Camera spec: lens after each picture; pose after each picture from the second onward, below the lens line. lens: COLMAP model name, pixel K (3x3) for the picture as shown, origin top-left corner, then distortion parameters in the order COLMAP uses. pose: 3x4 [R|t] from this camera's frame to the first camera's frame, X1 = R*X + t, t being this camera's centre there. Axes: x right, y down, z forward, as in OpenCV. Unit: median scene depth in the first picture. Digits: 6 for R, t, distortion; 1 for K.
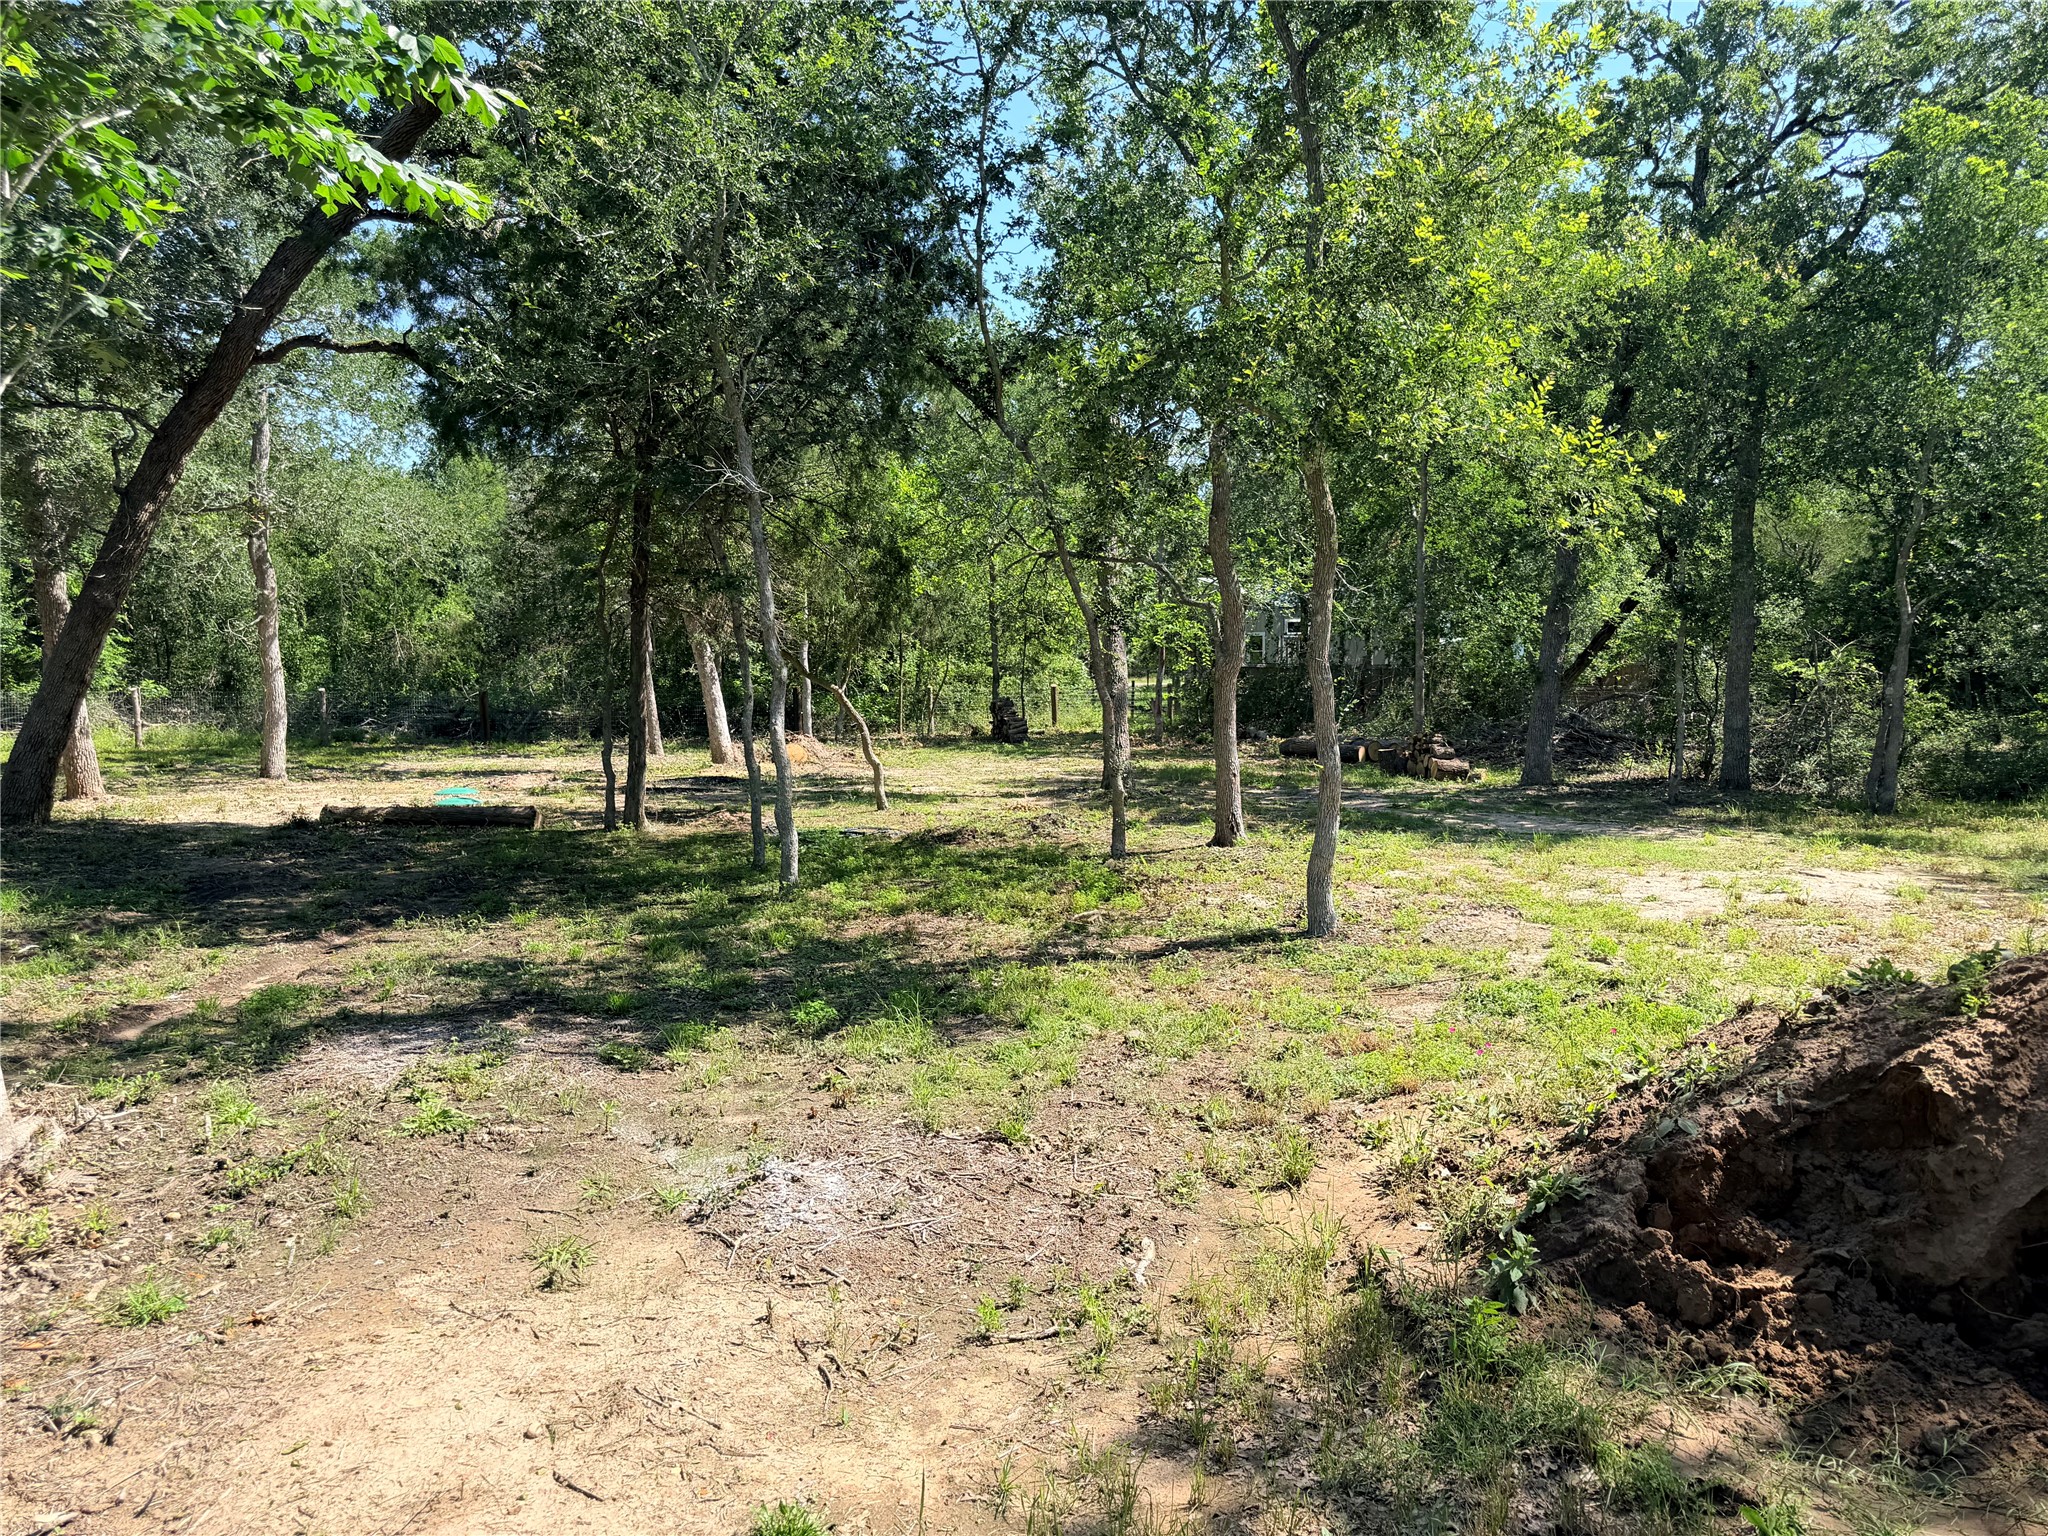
lens RADIAL K [[1418.0, 0, 1023.4], [0, 1418.0, 774.9], [0, 0, 1]] dist [0.086433, -0.121150]
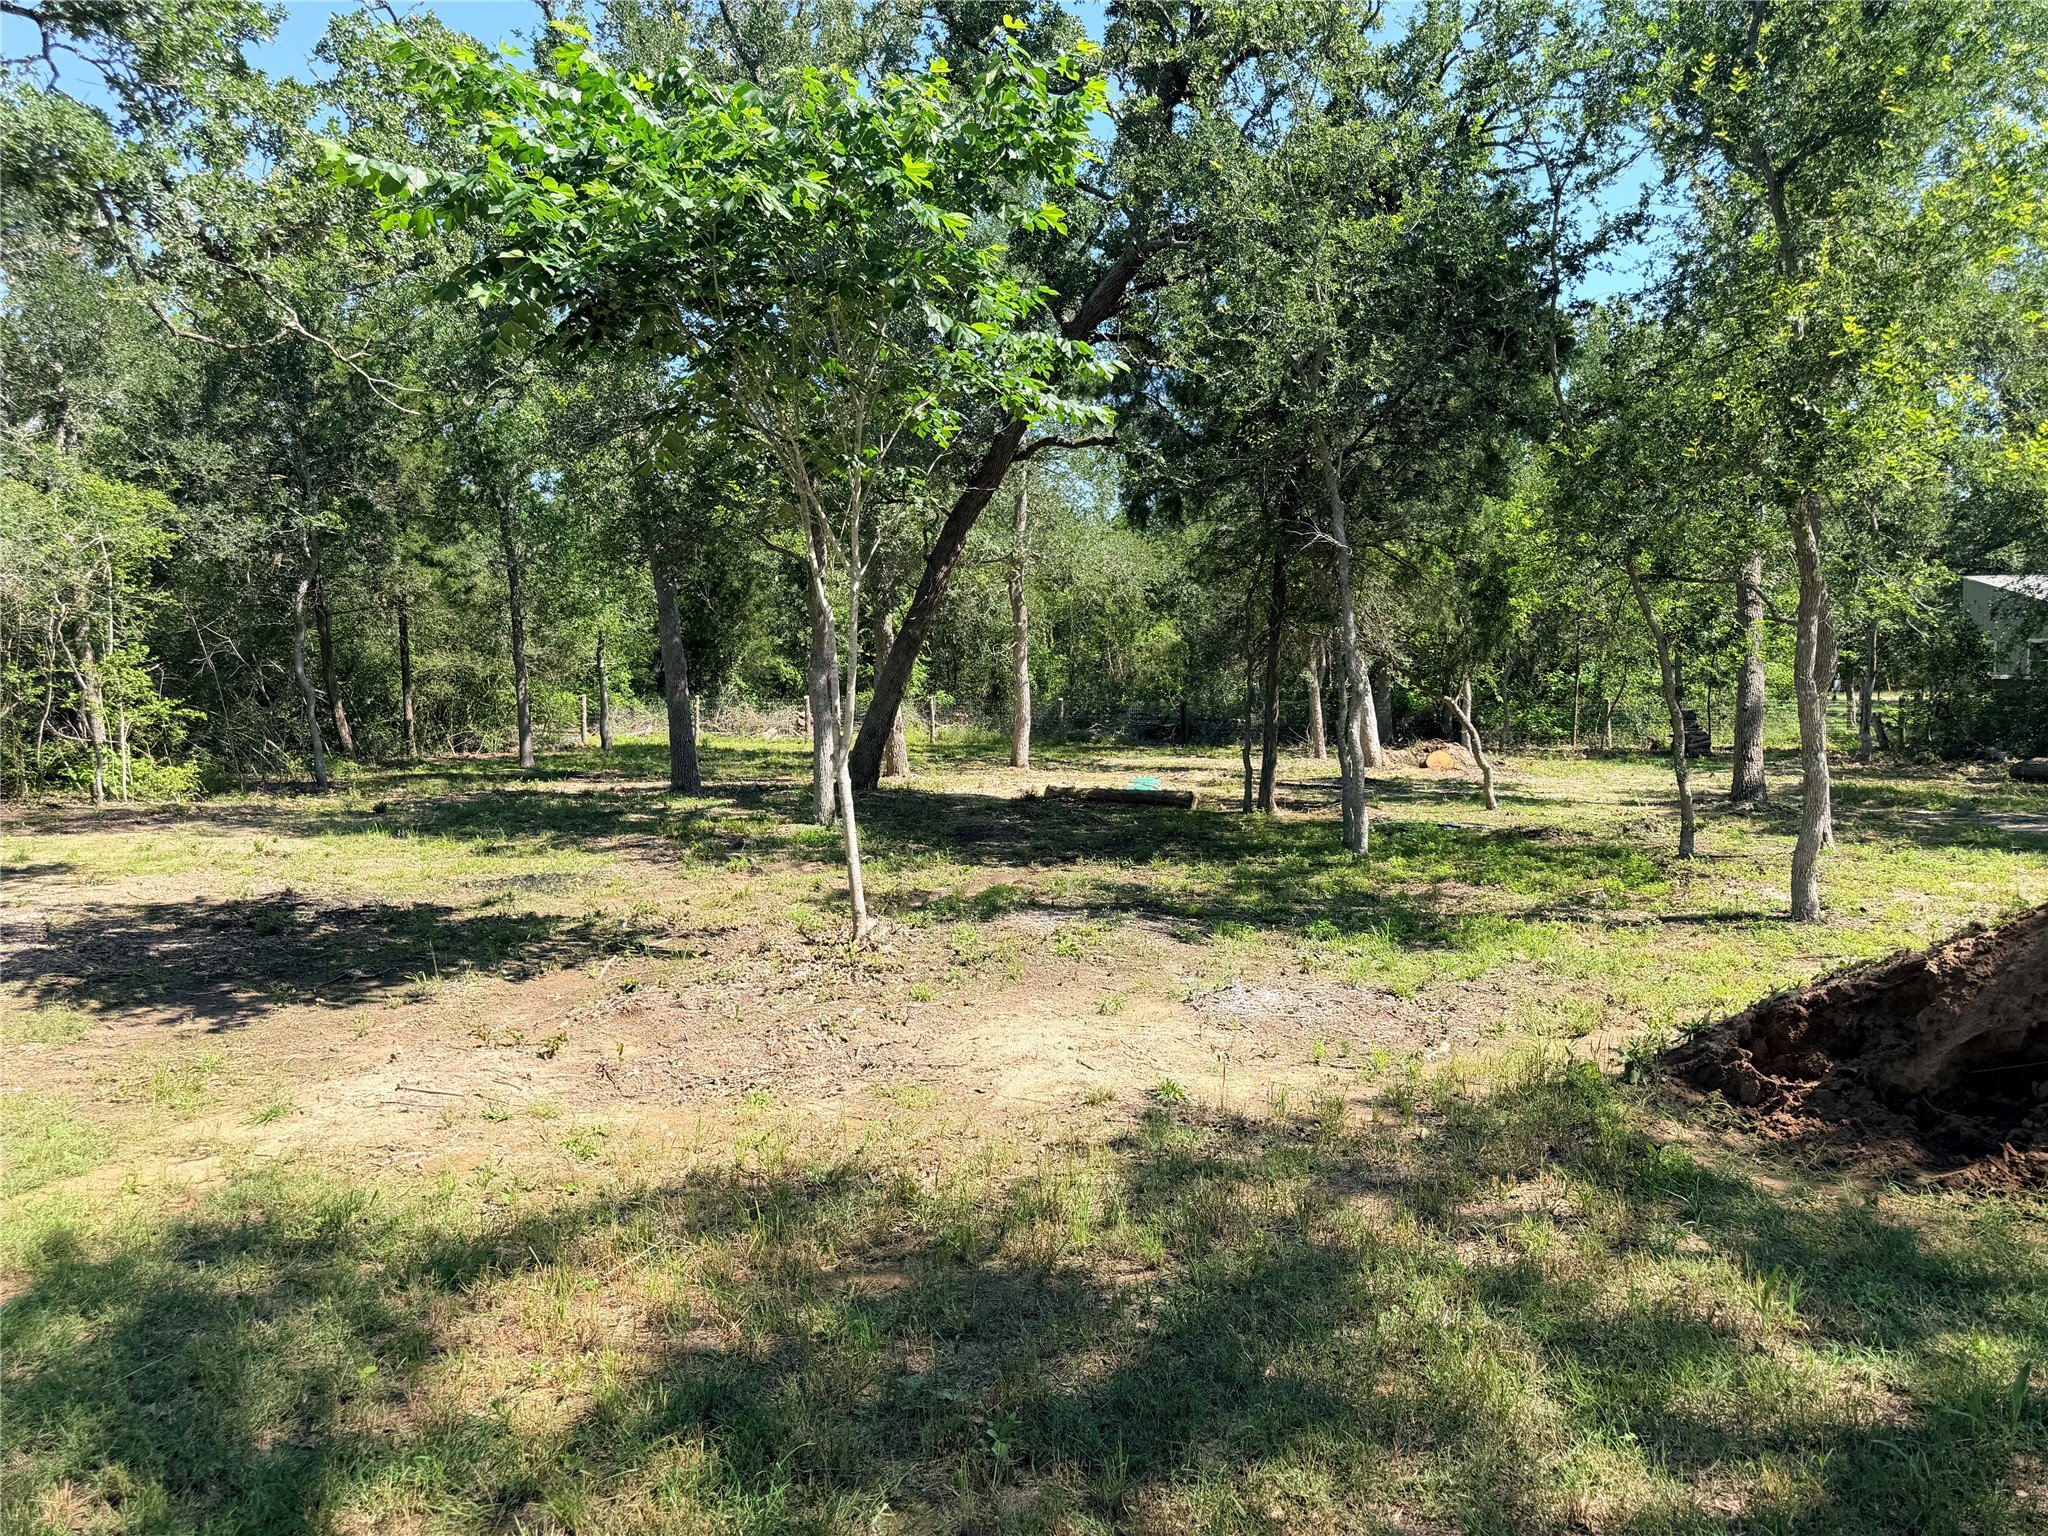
lens RADIAL K [[1440.0, 0, 1017.8], [0, 1440.0, 752.2], [0, 0, 1]] dist [0.095953, -0.162594]
pose [[0.880746, 0.025445, -0.472904, 0.123759], [-0.036920, 0.999206, -0.014997, 0.011795], [0.472147, 0.030668, 0.880986, -0.196595]]
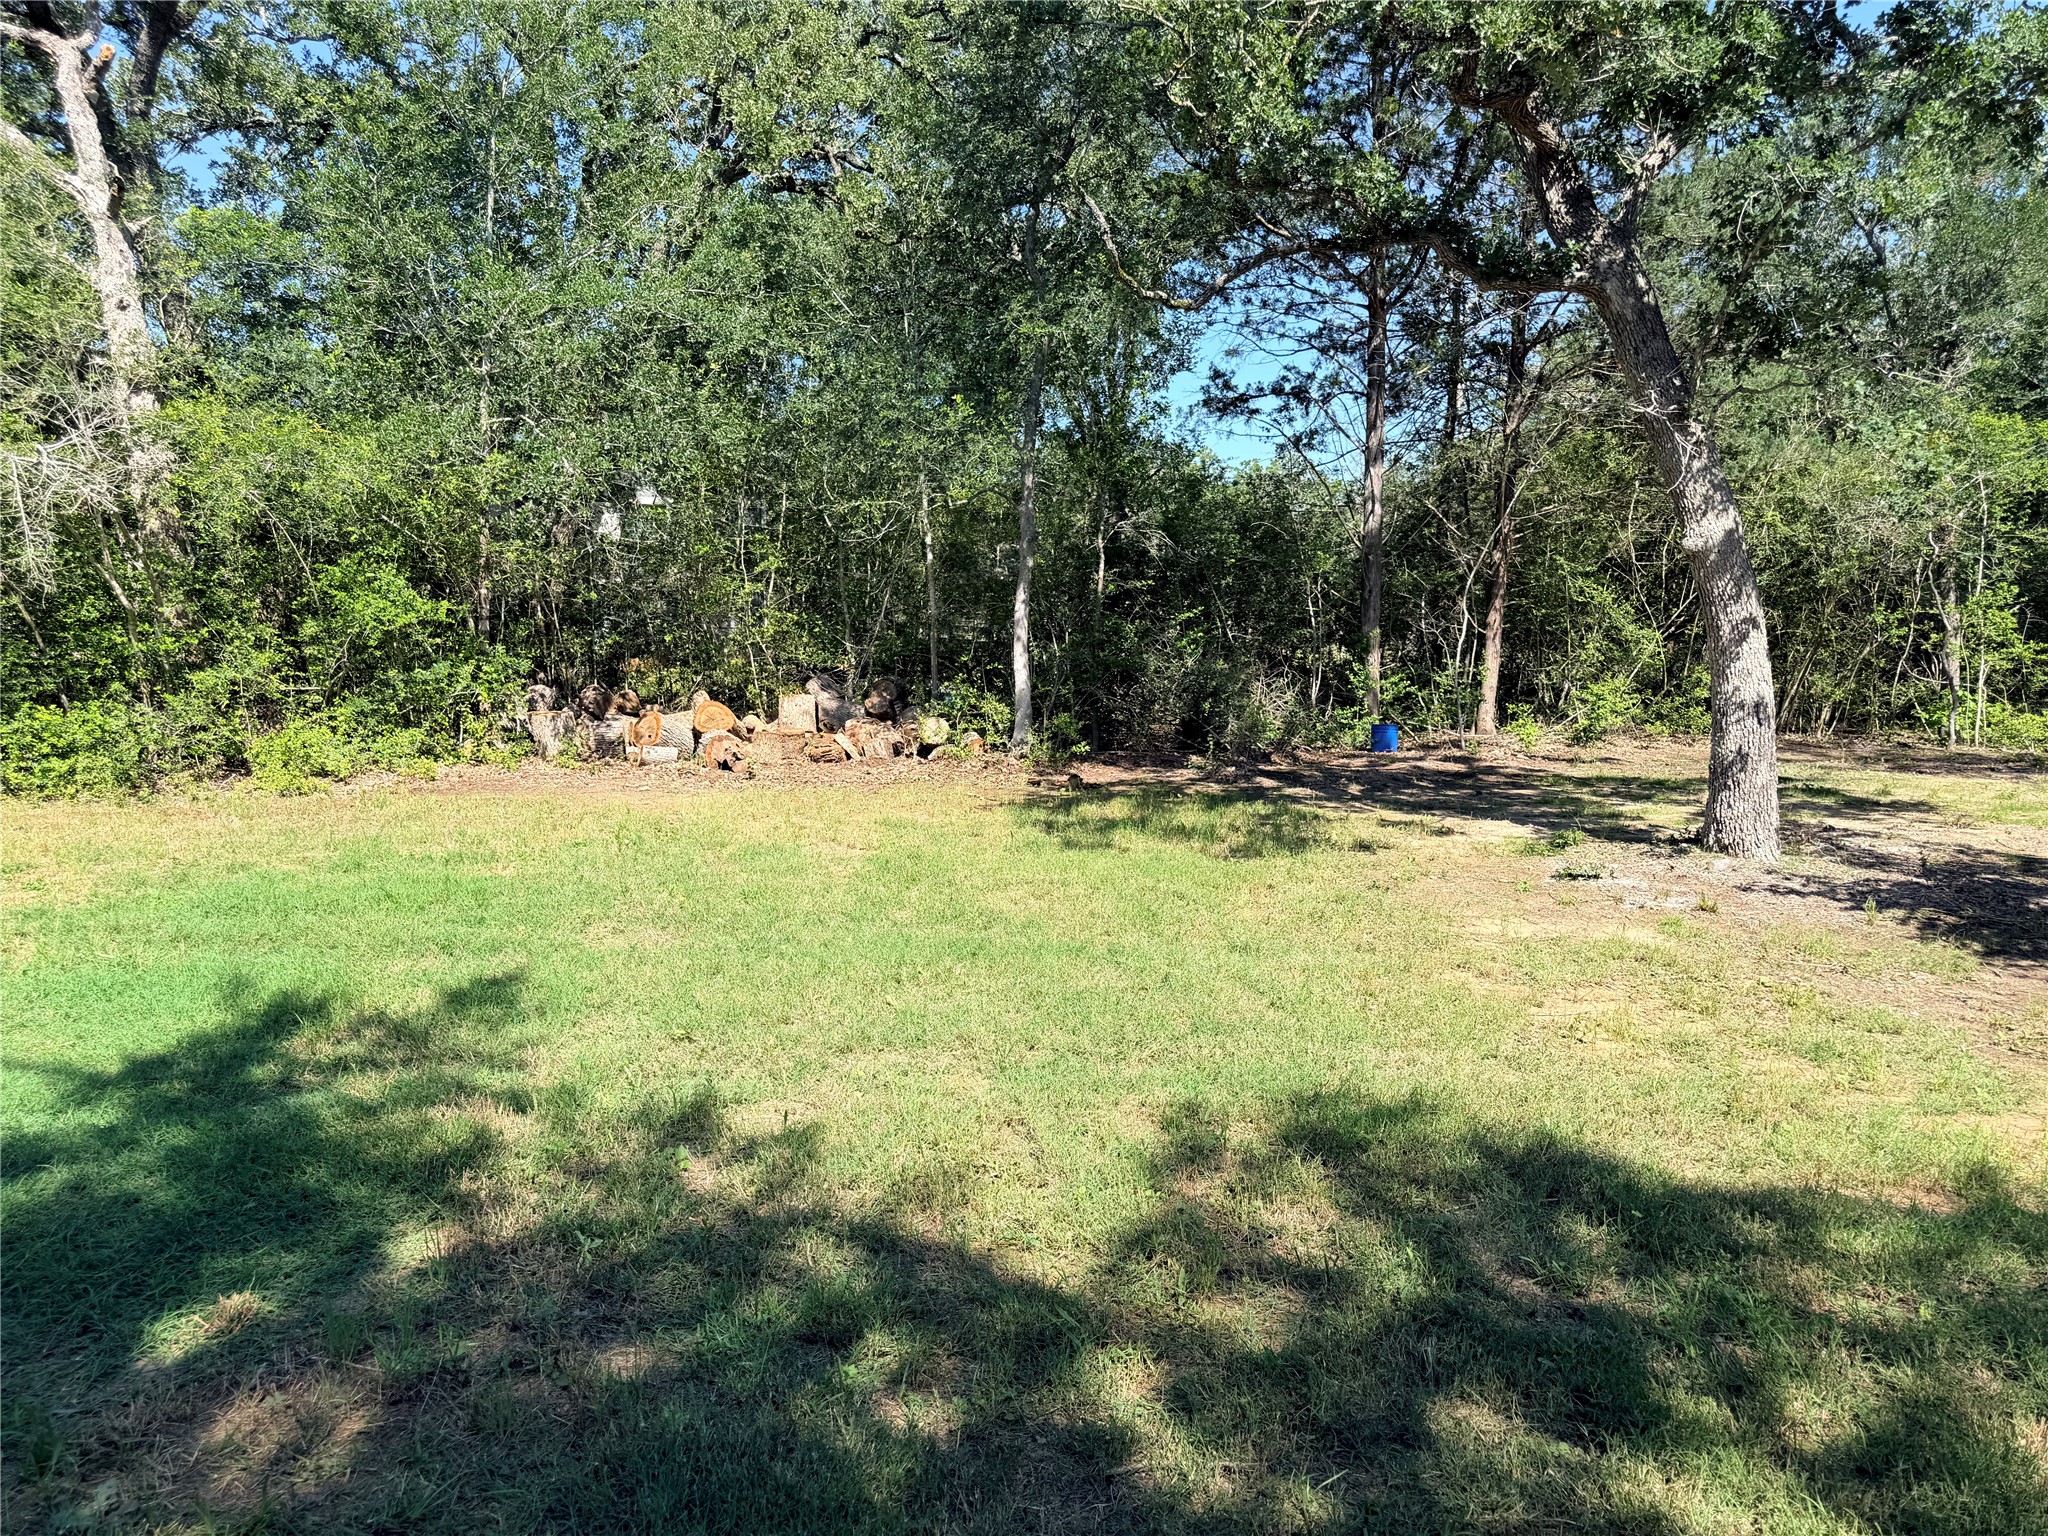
lens RADIAL K [[1433.4, 0, 1012.7], [0, 1433.4, 772.7], [0, 0, 1]] dist [0.082132, -0.097300]
pose [[-0.045080, 0.108409, -0.993084, 0.113635], [-0.081118, 0.990414, 0.111800, 0.014629], [0.995685, 0.085596, -0.035854, -0.218866]]
